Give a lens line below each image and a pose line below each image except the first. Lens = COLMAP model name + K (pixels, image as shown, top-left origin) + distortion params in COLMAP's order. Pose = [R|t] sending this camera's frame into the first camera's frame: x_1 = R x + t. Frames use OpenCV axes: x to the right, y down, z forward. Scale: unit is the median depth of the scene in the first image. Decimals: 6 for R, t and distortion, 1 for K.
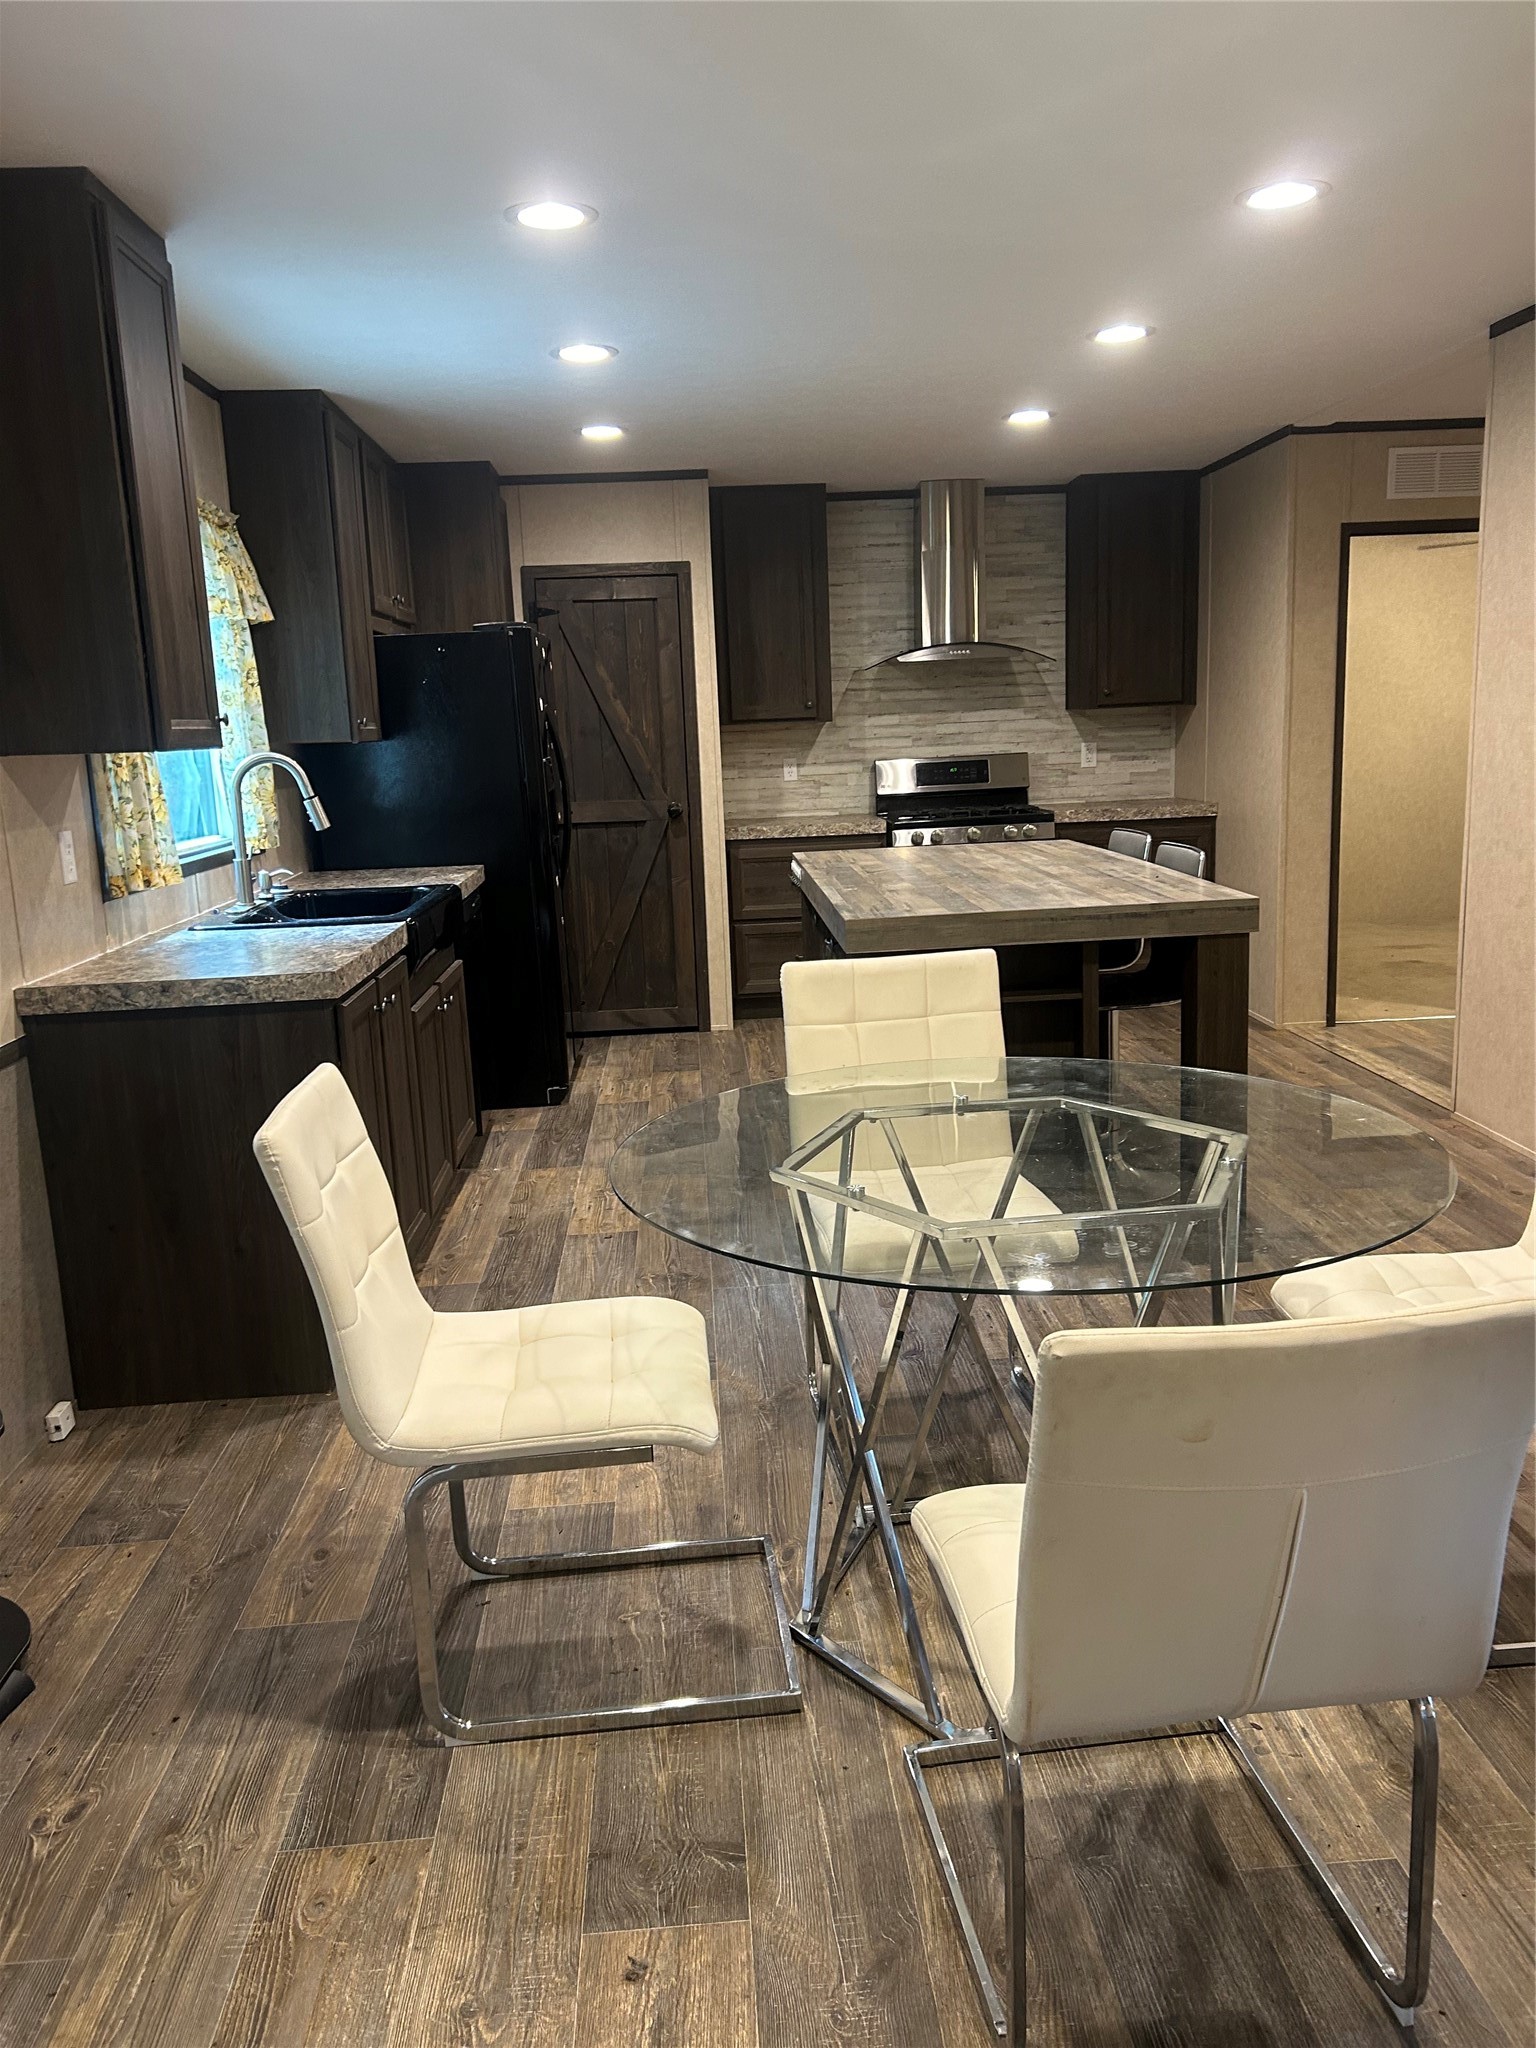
lens RADIAL K [[1538.4, 0, 768.0], [0, 1538.4, 1024.0], [0, 0, 1]] dist [0.124082, -0.187100]
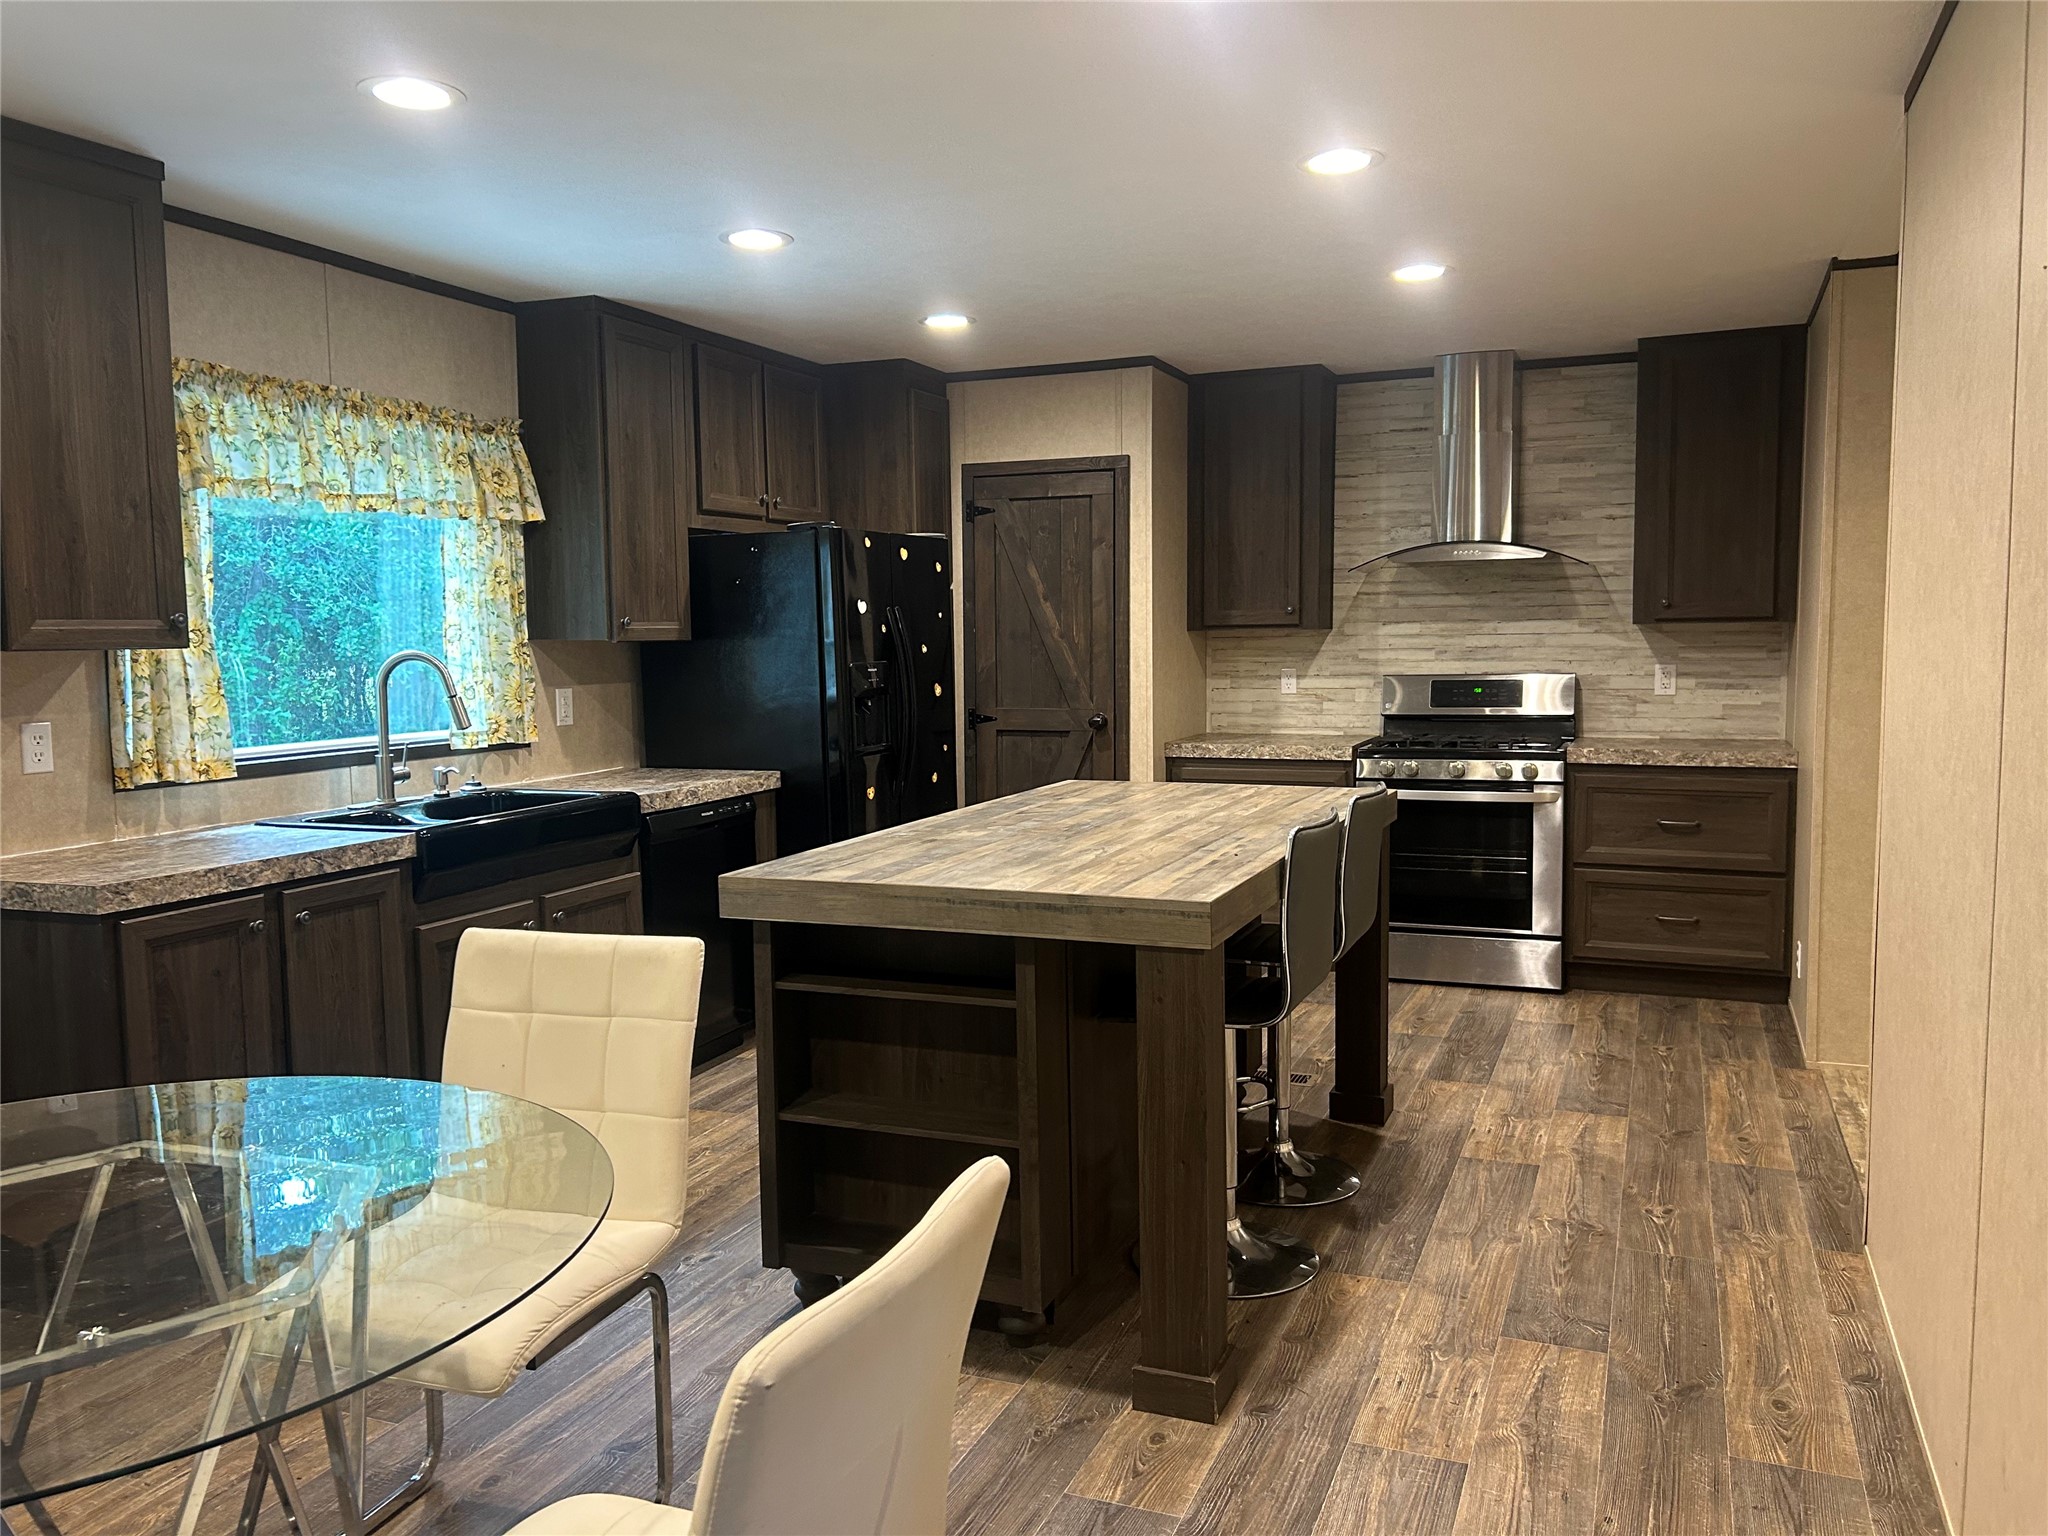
lens RADIAL K [[1554.0, 0, 1024.0], [0, 1554.0, 768.0], [0, 0, 1]] dist [0.091602, -0.107691]
pose [[0.902050, 0.066930, -0.426412, 0.259937], [-0.105771, 0.992060, -0.068039, -0.039833], [0.418472, 0.106477, 0.901967, 0.144142]]
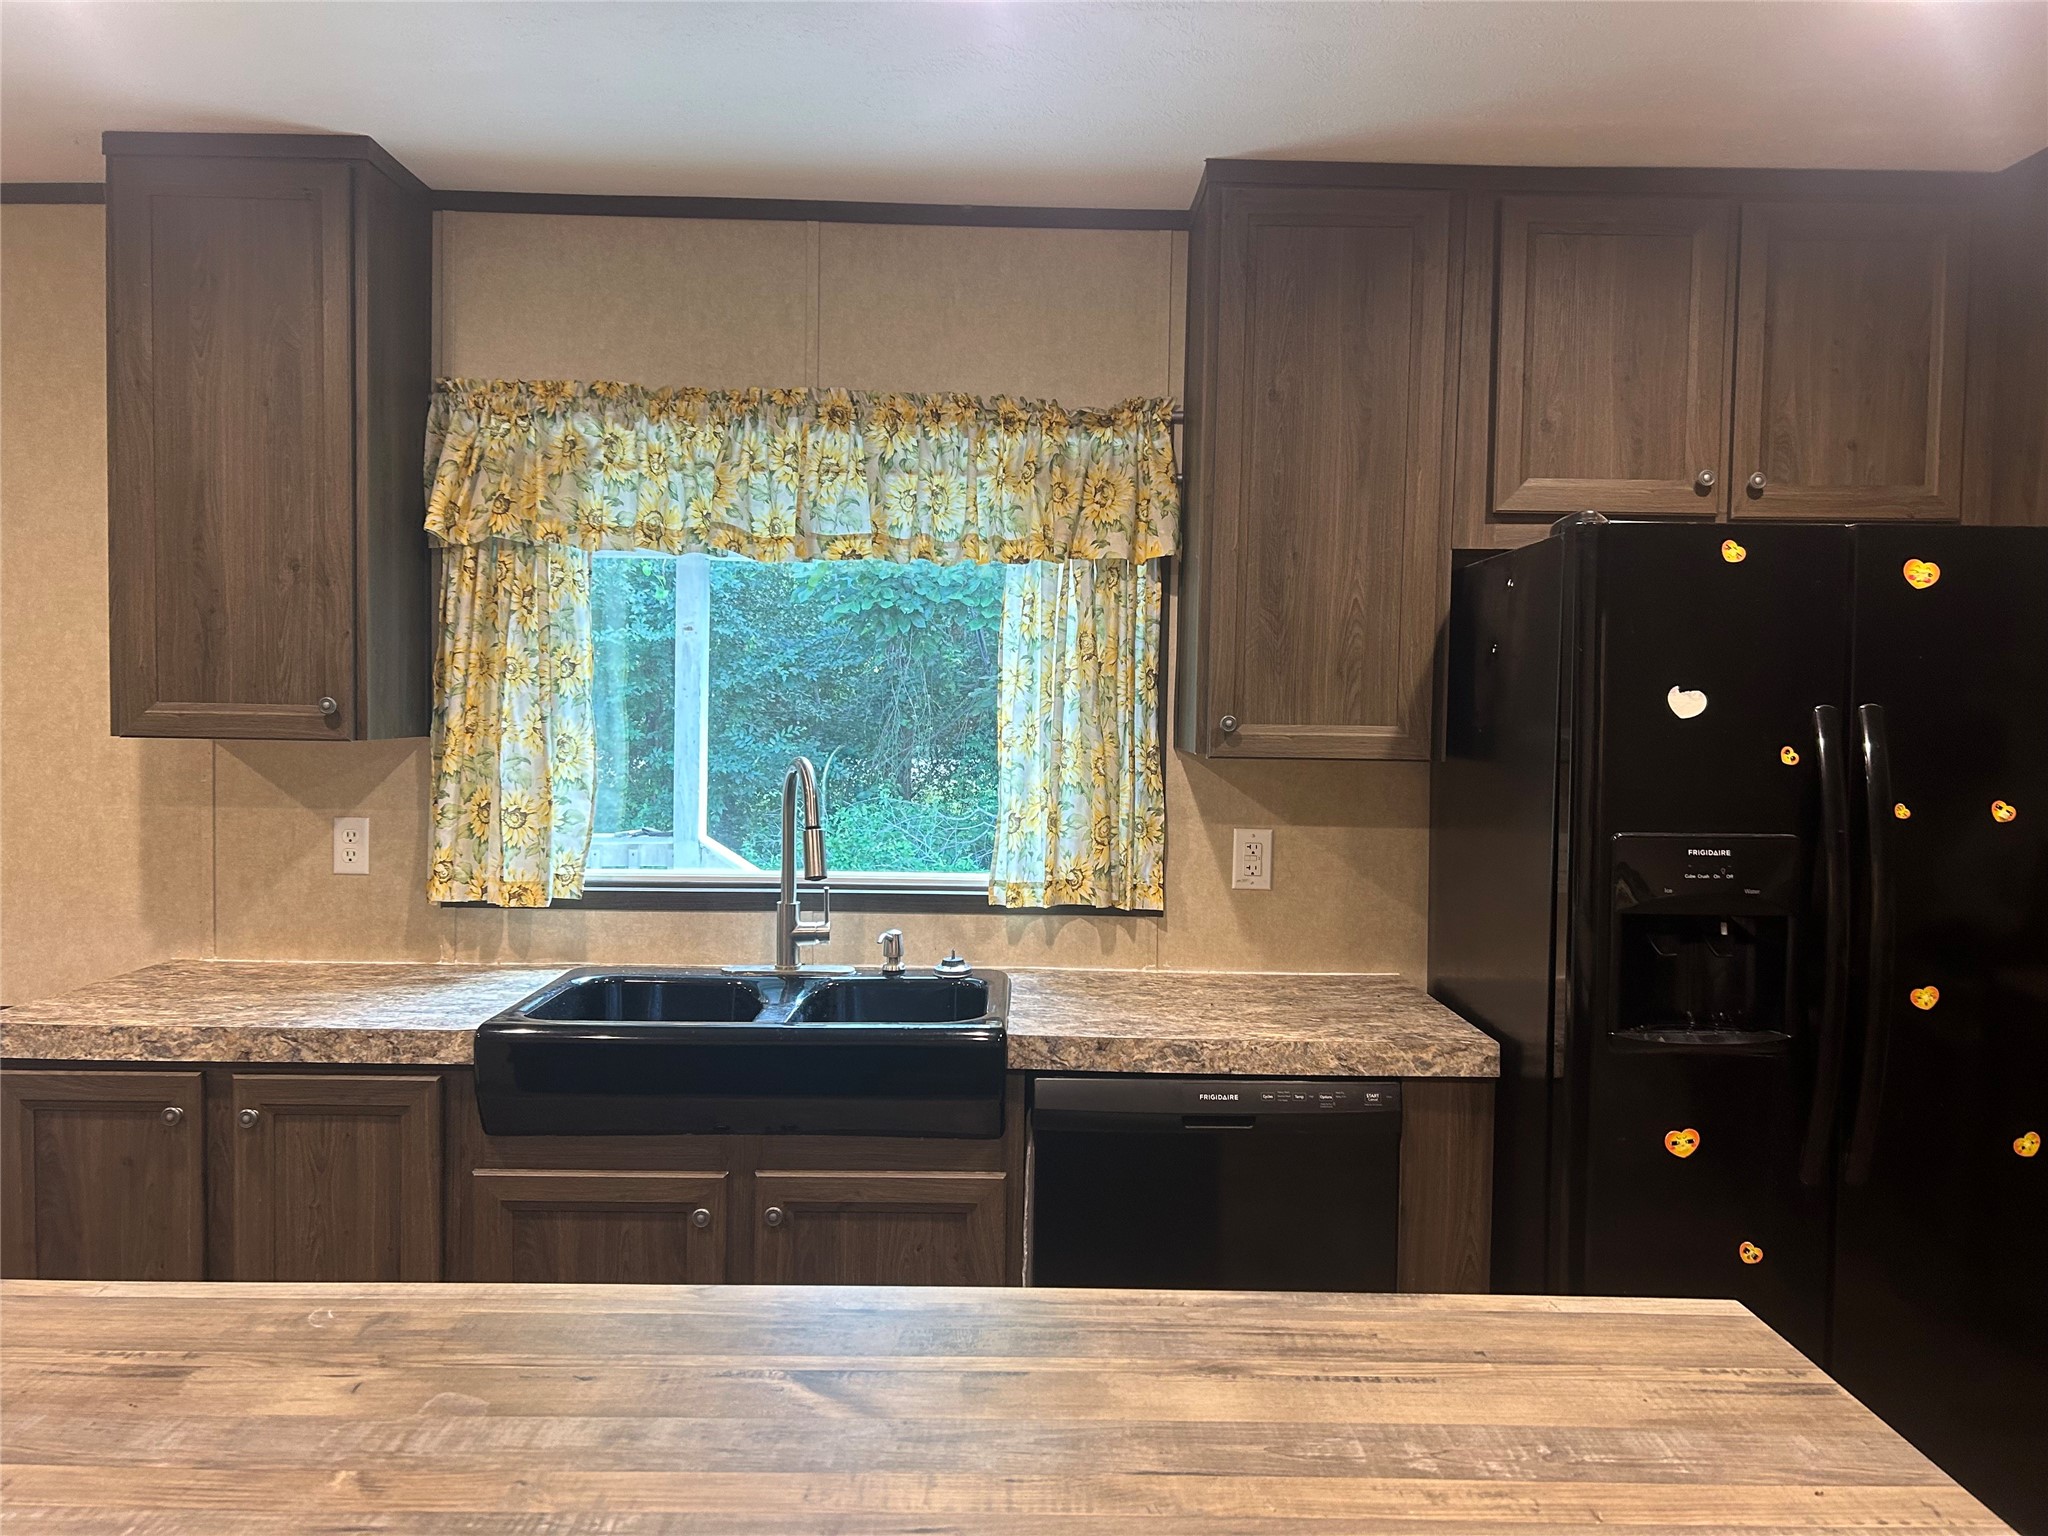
lens RADIAL K [[1554.0, 0, 1024.0], [0, 1554.0, 768.0], [0, 0, 1]] dist [0.091602, -0.107691]
pose [[-0.046721, 0.083067, -0.995448, 0.197721], [-0.206837, 0.974134, 0.090997, -0.139966], [0.977259, 0.210147, -0.028331, 0.620643]]
